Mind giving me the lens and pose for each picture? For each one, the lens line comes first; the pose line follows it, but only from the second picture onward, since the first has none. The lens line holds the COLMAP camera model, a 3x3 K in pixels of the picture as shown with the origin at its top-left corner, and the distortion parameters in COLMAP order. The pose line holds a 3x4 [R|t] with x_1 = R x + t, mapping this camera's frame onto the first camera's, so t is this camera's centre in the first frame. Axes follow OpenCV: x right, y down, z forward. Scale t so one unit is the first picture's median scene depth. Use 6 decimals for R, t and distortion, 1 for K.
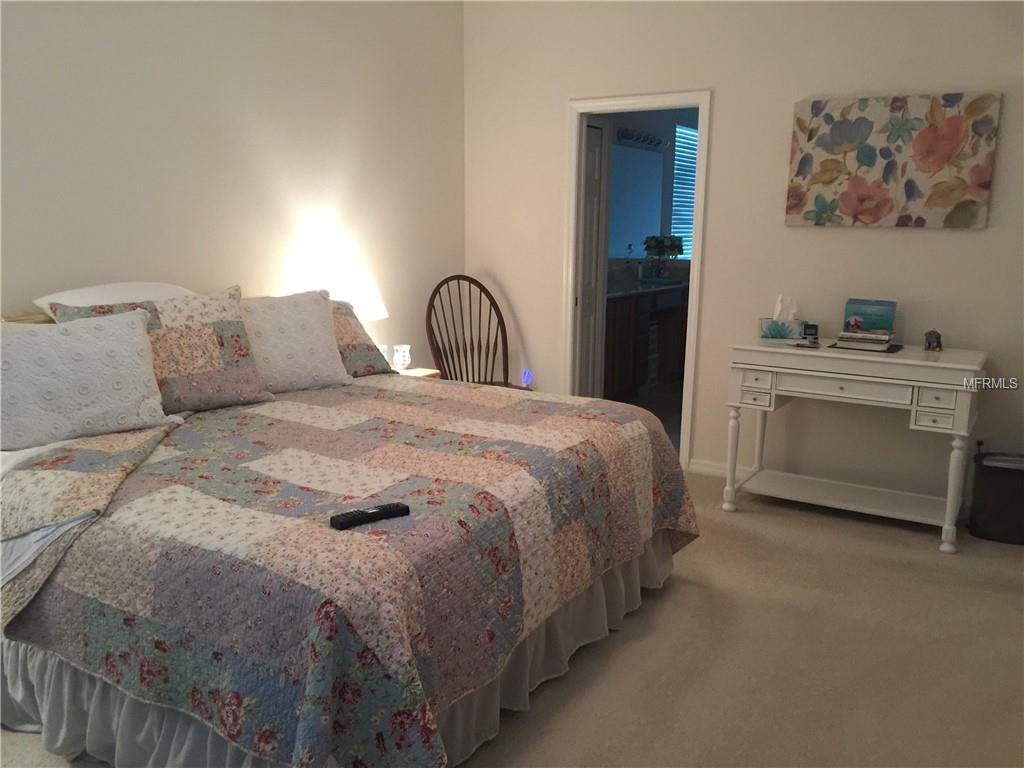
lens RADIAL K [[871.3, 0, 512.0], [0, 871.3, 384.0], [0, 0, 1]] dist [-0.000381, -0.000238]
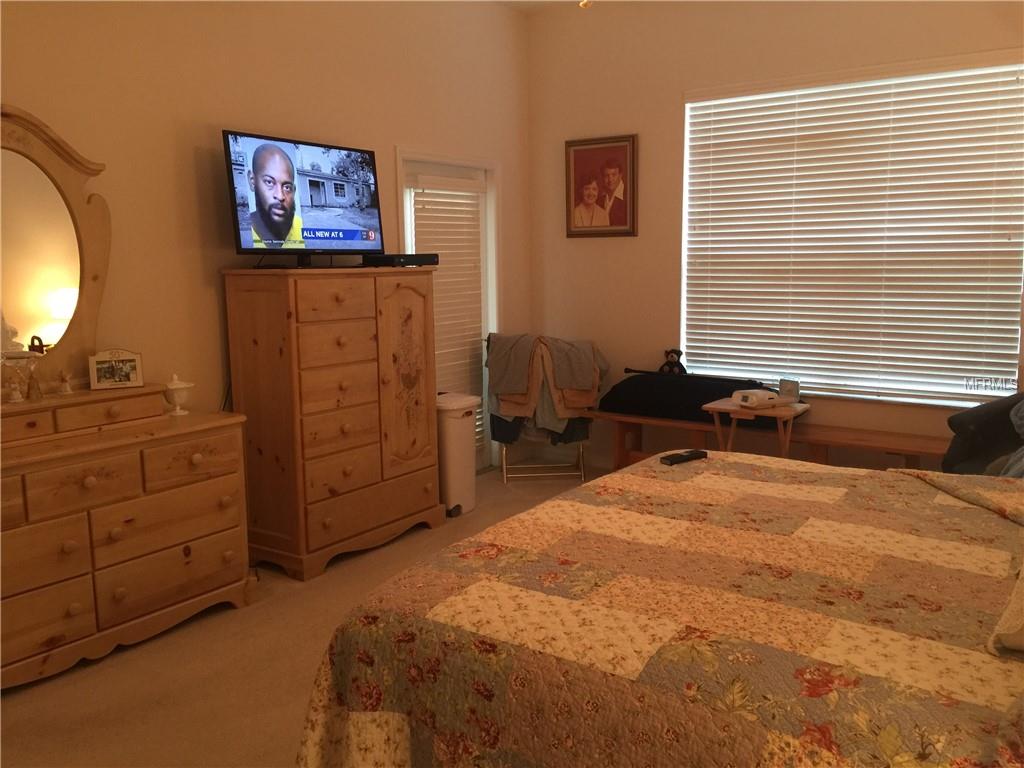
lens RADIAL K [[871.3, 0, 512.0], [0, 871.3, 384.0], [0, 0, 1]] dist [-0.000381, -0.000238]
pose [[-0.998107, -0.012856, 0.060143, 0.033124], [0.007749, 0.943827, 0.330349, -0.352304], [-0.061012, 0.330190, -0.941941, 1.816459]]
